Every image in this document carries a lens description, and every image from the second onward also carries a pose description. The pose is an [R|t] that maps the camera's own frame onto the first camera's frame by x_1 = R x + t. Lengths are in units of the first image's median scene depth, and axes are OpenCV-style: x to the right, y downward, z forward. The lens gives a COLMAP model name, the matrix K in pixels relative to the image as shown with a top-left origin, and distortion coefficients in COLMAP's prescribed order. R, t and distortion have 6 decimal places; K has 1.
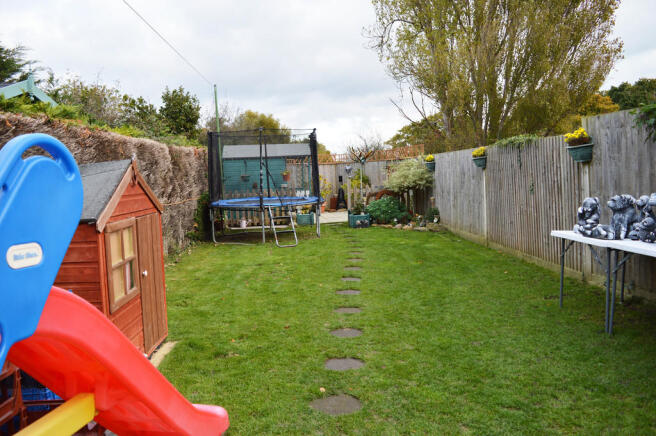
lens RADIAL K [[525.5, 0, 328.0], [0, 525.5, 218.0], [0, 0, 1]] dist [-0.084741, 0.003041]
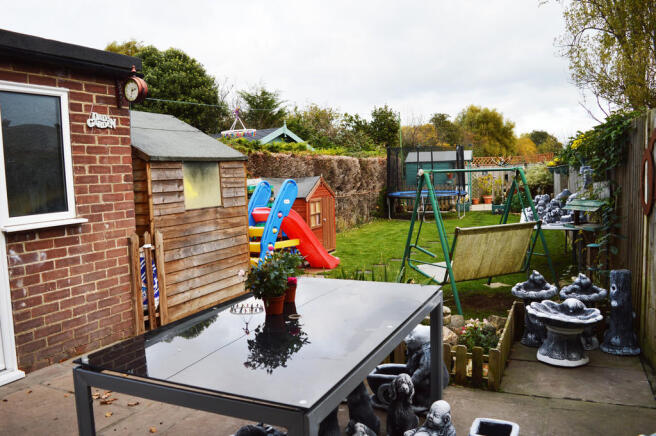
lens RADIAL K [[525.5, 0, 328.0], [0, 525.5, 218.0], [0, 0, 1]] dist [-0.084741, 0.003041]
pose [[0.907779, 0.043805, -0.417156, 0.250799], [-0.036733, 0.999013, 0.024970, 0.010678], [0.417838, -0.007344, 0.908492, -0.456420]]
